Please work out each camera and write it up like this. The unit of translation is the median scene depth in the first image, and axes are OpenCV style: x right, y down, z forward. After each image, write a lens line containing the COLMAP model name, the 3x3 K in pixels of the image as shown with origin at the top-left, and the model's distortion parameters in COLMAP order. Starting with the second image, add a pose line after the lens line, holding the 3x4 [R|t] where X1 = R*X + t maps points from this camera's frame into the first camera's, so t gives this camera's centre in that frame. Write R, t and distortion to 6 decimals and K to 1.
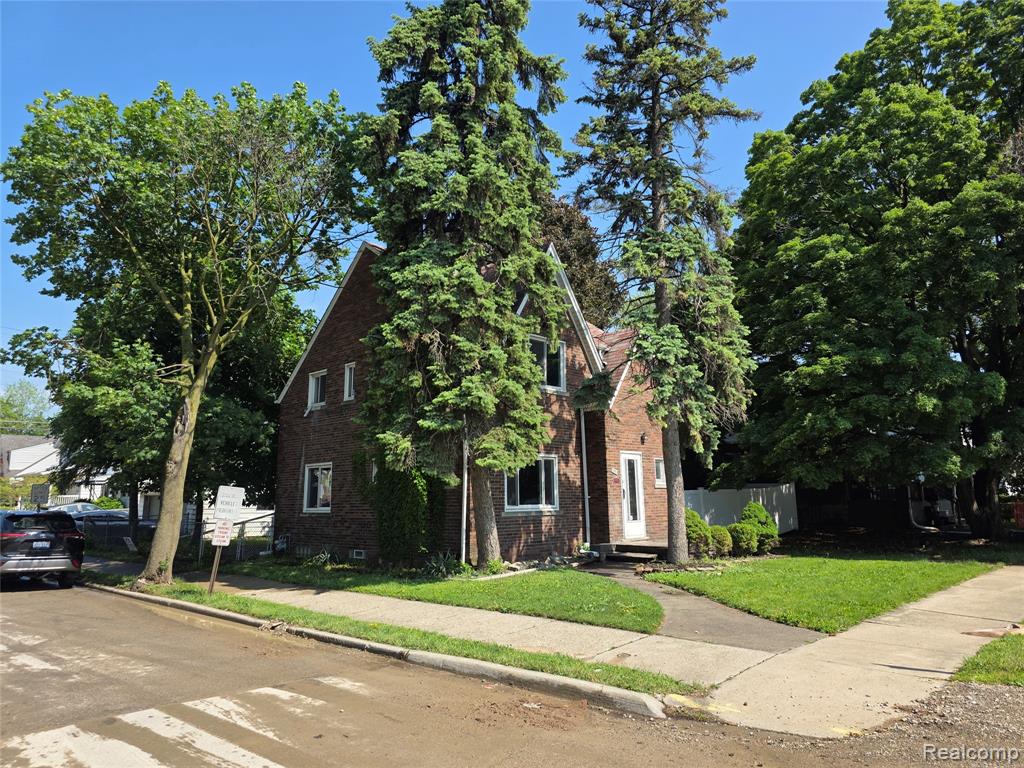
lens RADIAL K [[668.8, 0, 515.6], [0, 668.8, 372.5], [0, 0, 1]] dist [0.076050, -0.067527]
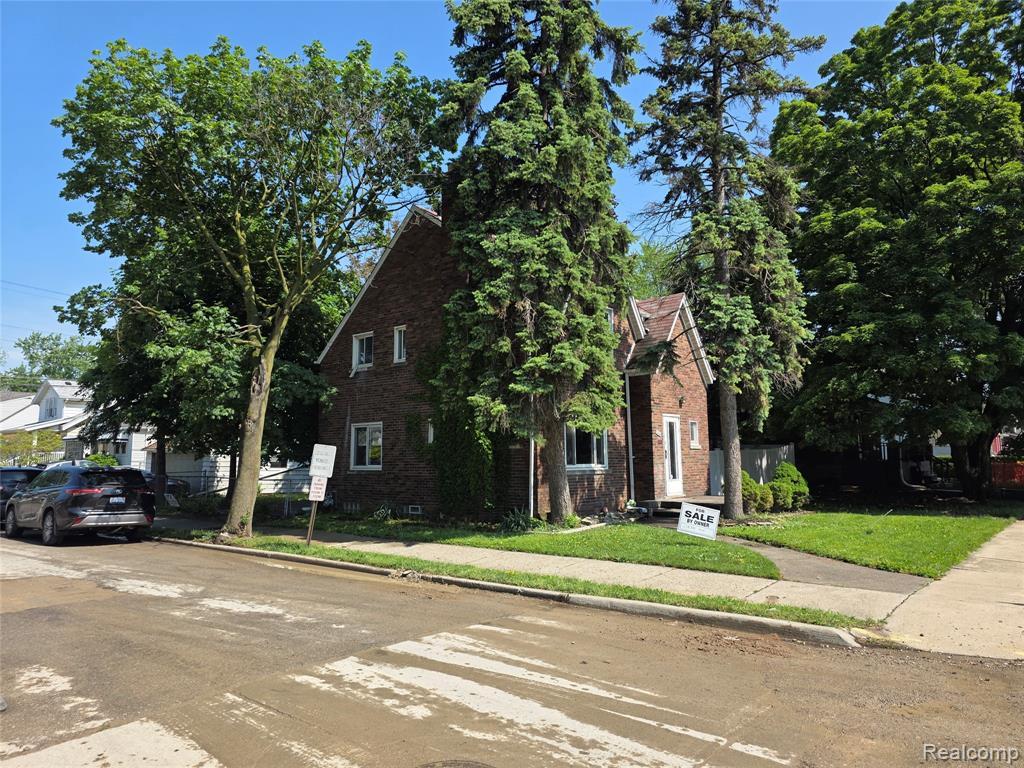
lens RADIAL K [[668.8, 0, 515.6], [0, 668.8, 372.5], [0, 0, 1]] dist [0.076050, -0.067527]
pose [[0.998254, 0.011627, 0.057905, -0.156708], [-0.015036, 0.998156, 0.058805, -0.006841], [-0.057115, -0.059573, 0.996589, -0.035360]]
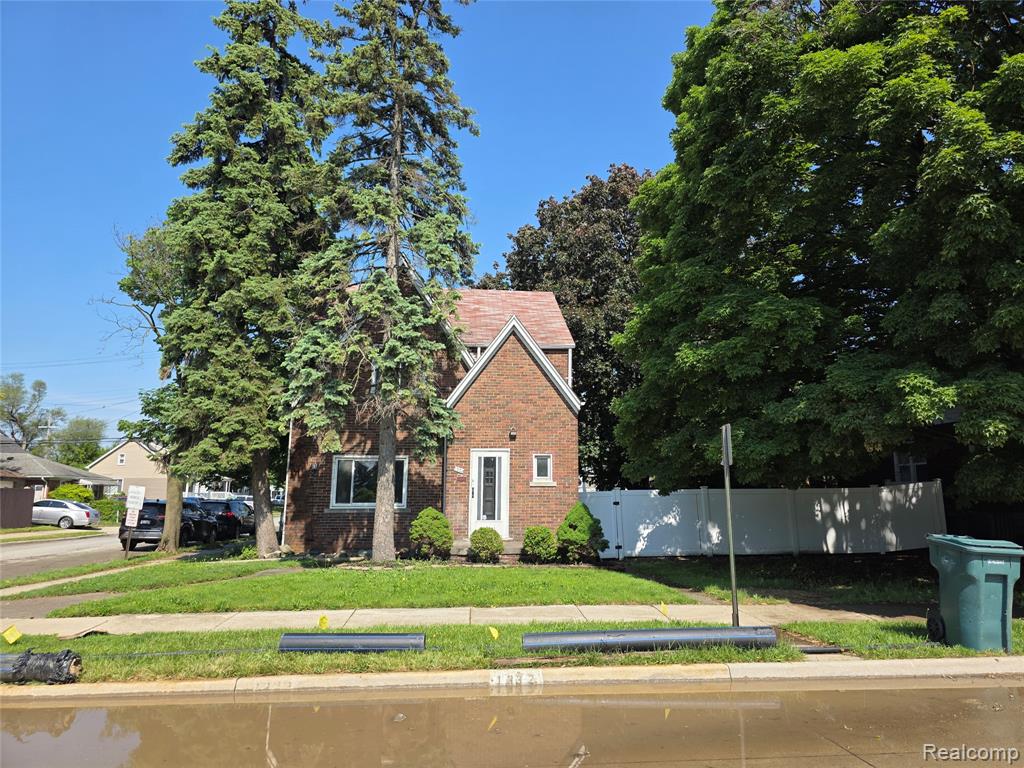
lens RADIAL K [[668.9, 0, 525.5], [0, 668.9, 369.8], [0, 0, 1]] dist [0.074113, -0.069115]
pose [[0.775267, -0.104878, -0.622866, 0.970287], [0.105449, 0.993770, -0.036081, 0.052968], [0.622770, -0.037709, 0.781496, 0.333211]]
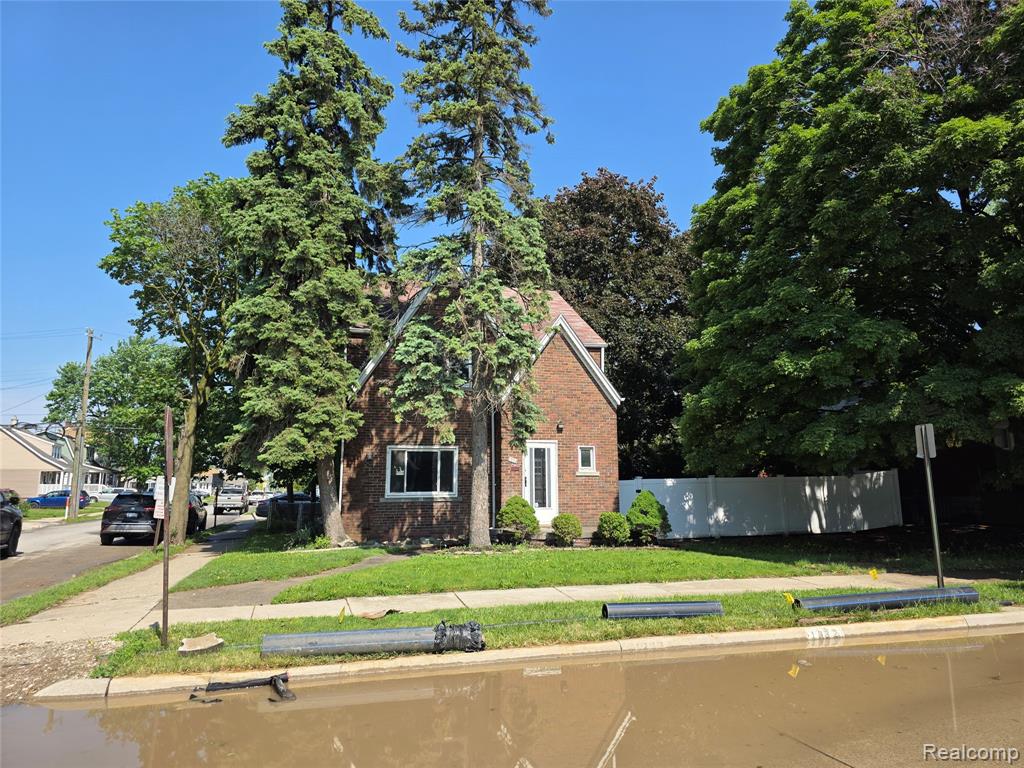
lens RADIAL K [[668.8, 0, 515.6], [0, 668.8, 372.5], [0, 0, 1]] dist [0.076050, -0.067527]
pose [[0.878309, -0.073239, -0.472450, 0.740397], [0.082638, 0.996579, -0.000859, 0.014595], [0.470897, -0.038288, 0.881357, 0.103381]]
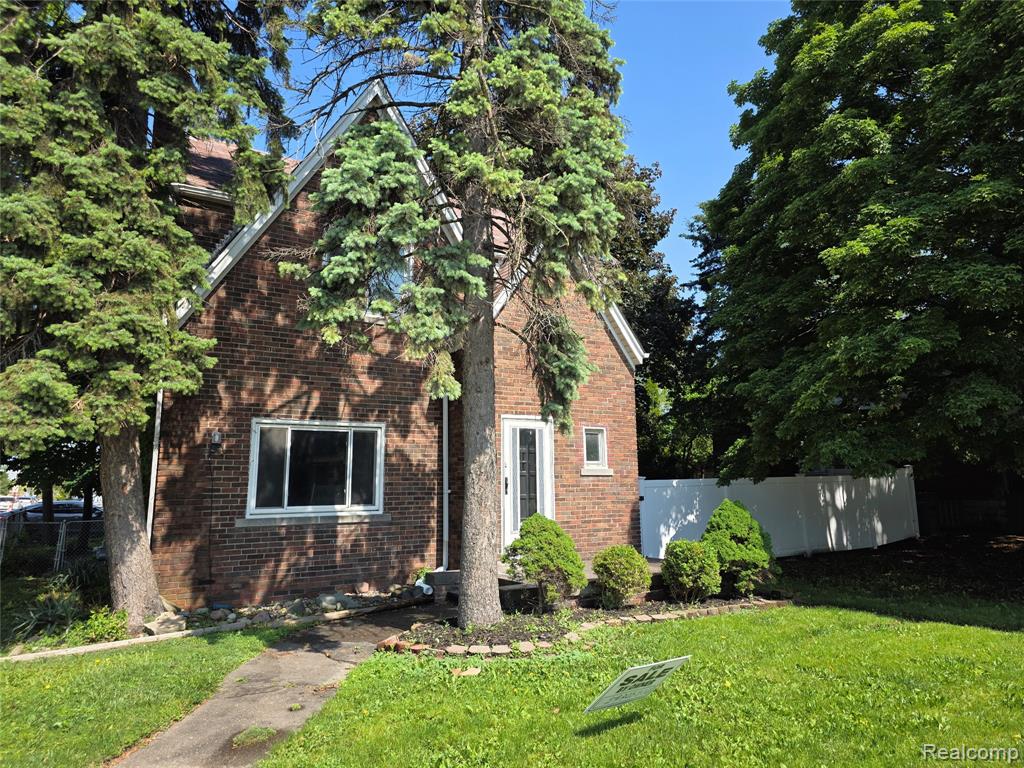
lens RADIAL K [[678.8, 0, 517.4], [0, 678.8, 374.7], [0, 0, 1]] dist [0.063432, -0.057878]
pose [[0.972390, -0.034597, -0.230784, 0.359411], [0.040347, 0.998981, 0.020240, 0.080387], [0.229849, -0.028993, 0.972794, 0.477747]]
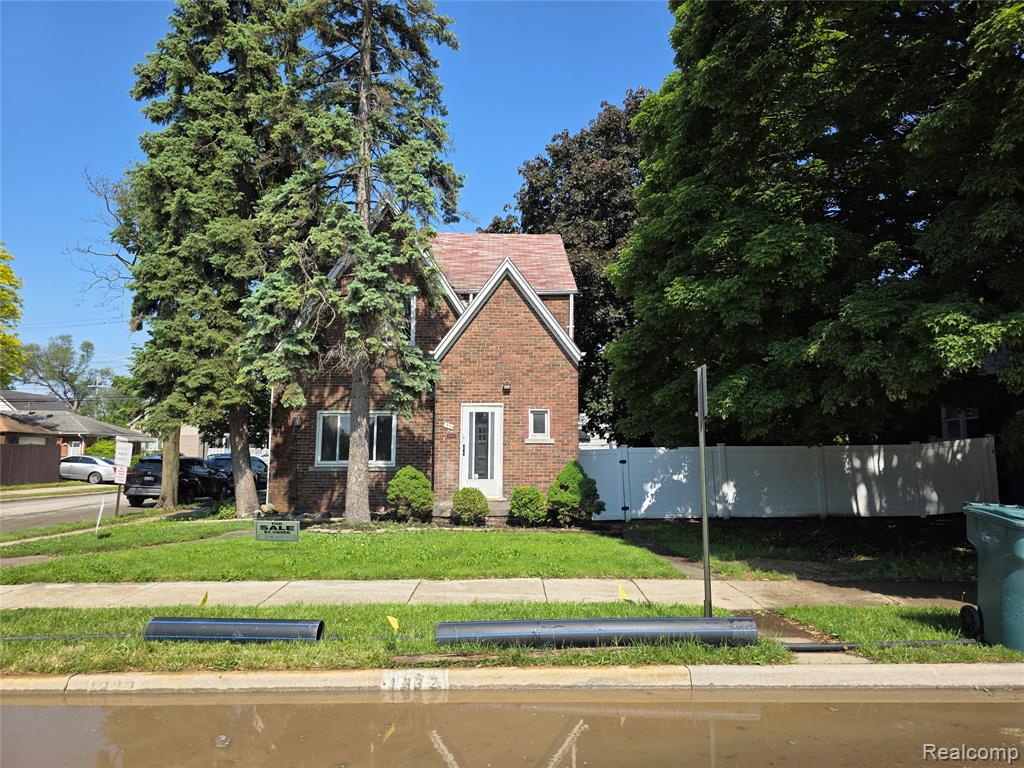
lens RADIAL K [[668.8, 0, 515.6], [0, 668.8, 372.5], [0, 0, 1]] dist [0.076050, -0.067527]
pose [[0.727939, -0.068791, -0.682183, 0.959633], [0.114520, 0.993176, 0.022049, 0.073633], [0.676011, -0.094174, 0.730849, 0.451567]]
